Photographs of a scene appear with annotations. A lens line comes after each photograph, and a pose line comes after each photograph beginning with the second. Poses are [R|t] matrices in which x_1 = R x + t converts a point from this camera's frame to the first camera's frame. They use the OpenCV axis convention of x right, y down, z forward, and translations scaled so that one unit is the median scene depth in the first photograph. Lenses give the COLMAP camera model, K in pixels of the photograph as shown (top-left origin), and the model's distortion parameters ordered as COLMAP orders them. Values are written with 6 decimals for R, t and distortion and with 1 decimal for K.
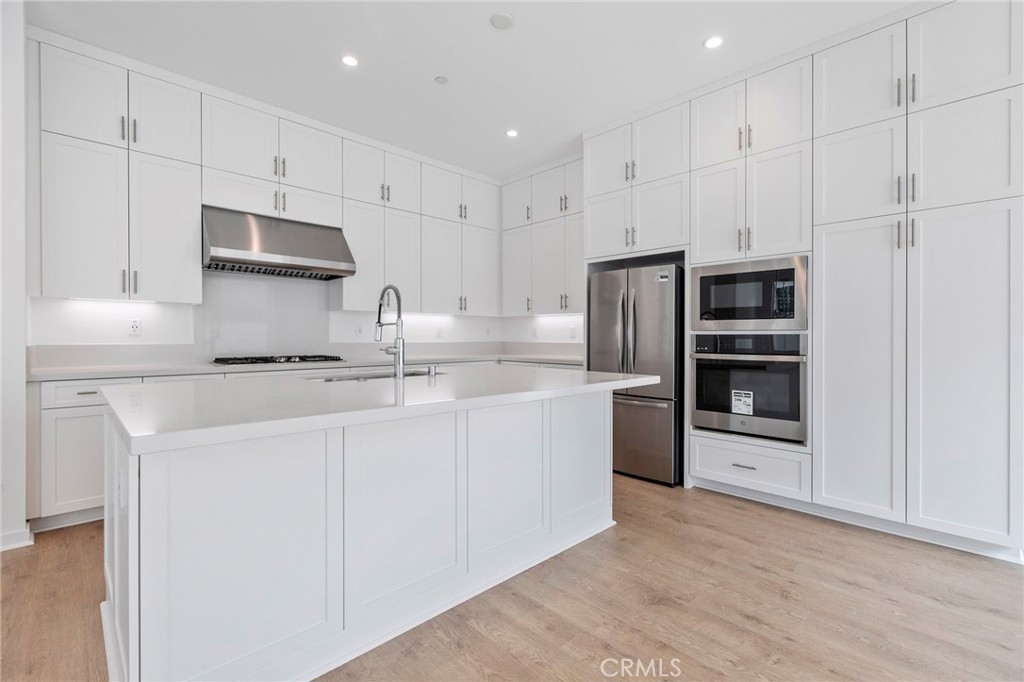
lens RADIAL K [[455.0, 0, 517.2], [0, 455.0, 333.4], [0, 0, 1]] dist [0.002194, -0.001682]
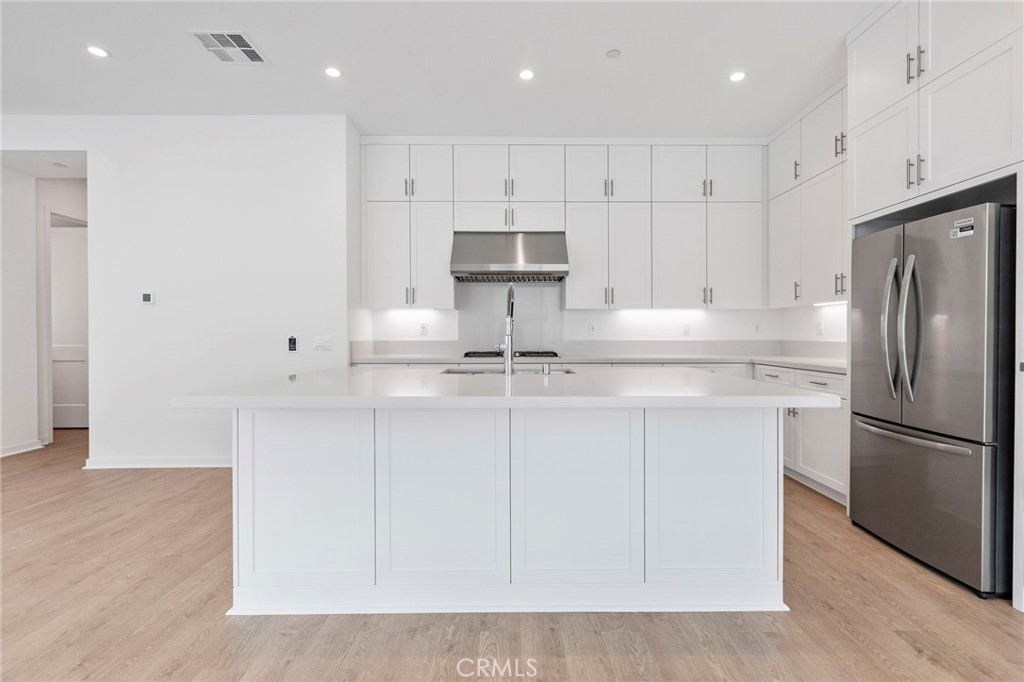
lens RADIAL K [[455.0, 0, 517.1], [0, 455.0, 335.6], [0, 0, 1]] dist [0.002194, -0.001682]
pose [[0.720473, -0.001683, -0.693481, 0.326304], [0.008215, 0.999948, 0.006107, 0.003473], [0.693434, -0.010097, 0.720449, 0.197903]]
